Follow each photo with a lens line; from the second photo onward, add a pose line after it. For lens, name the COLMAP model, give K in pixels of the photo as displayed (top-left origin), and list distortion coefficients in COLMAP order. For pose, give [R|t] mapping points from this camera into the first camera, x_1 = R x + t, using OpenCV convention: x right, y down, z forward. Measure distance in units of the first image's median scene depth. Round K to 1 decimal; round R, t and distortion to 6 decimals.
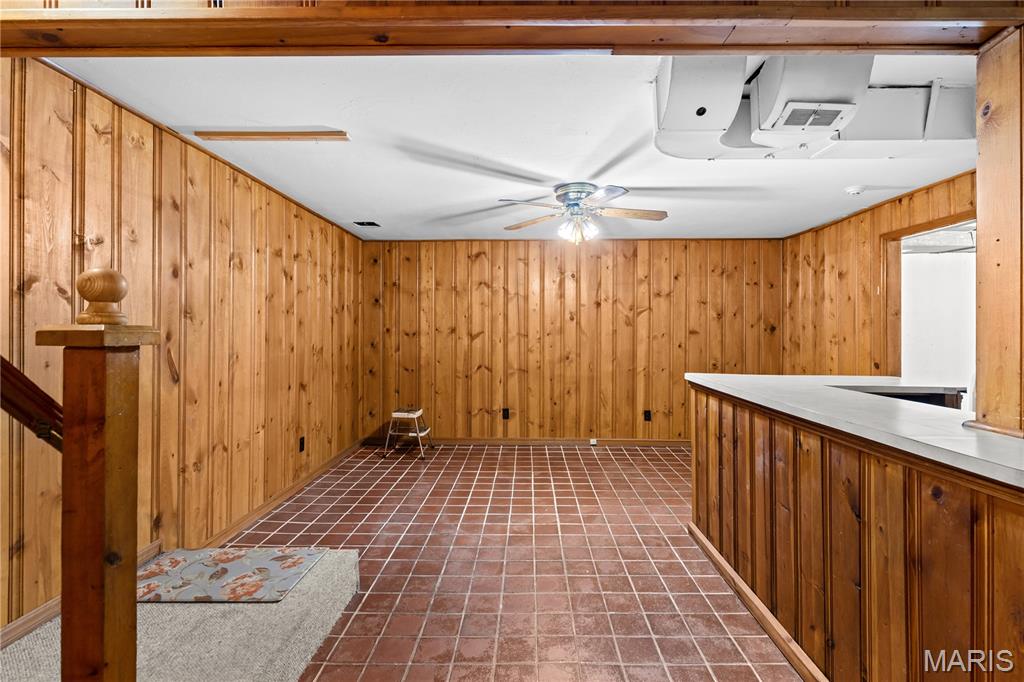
lens RADIAL K [[468.6, 0, 518.0], [0, 468.6, 333.0], [0, 0, 1]] dist [0.001664, -0.000195]
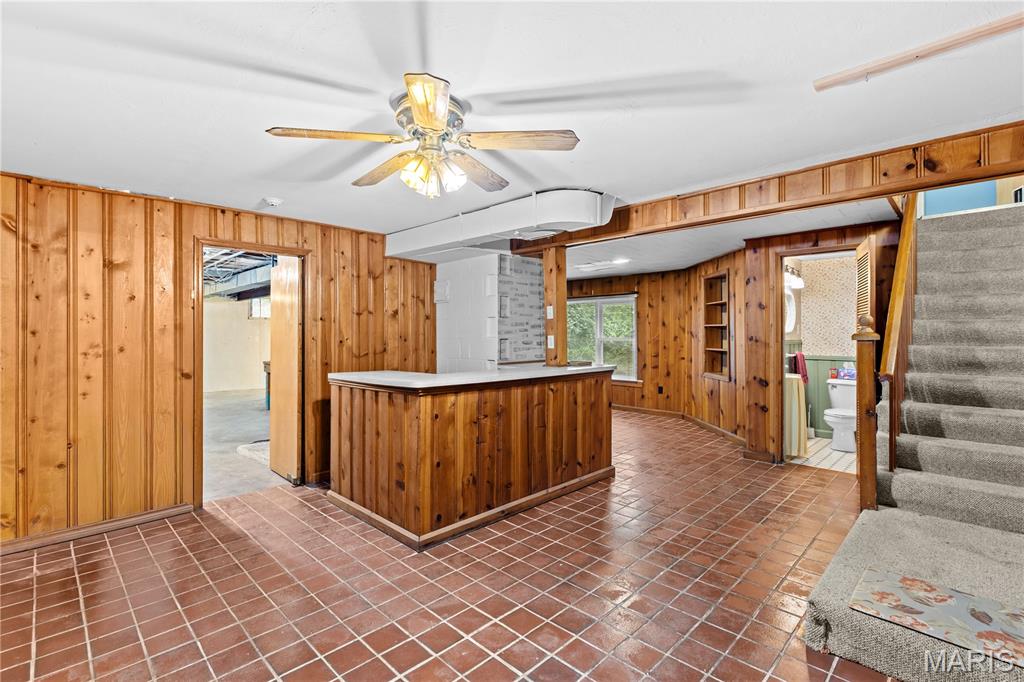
lens RADIAL K [[468.6, 0, 513.5], [0, 468.6, 332.1], [0, 0, 1]] dist [0.001664, -0.000195]
pose [[-0.724155, 0.007258, 0.689599, -0.484291], [0.006488, 0.999972, -0.003712, -0.012037], [-0.689607, 0.001786, -0.724182, 1.756400]]
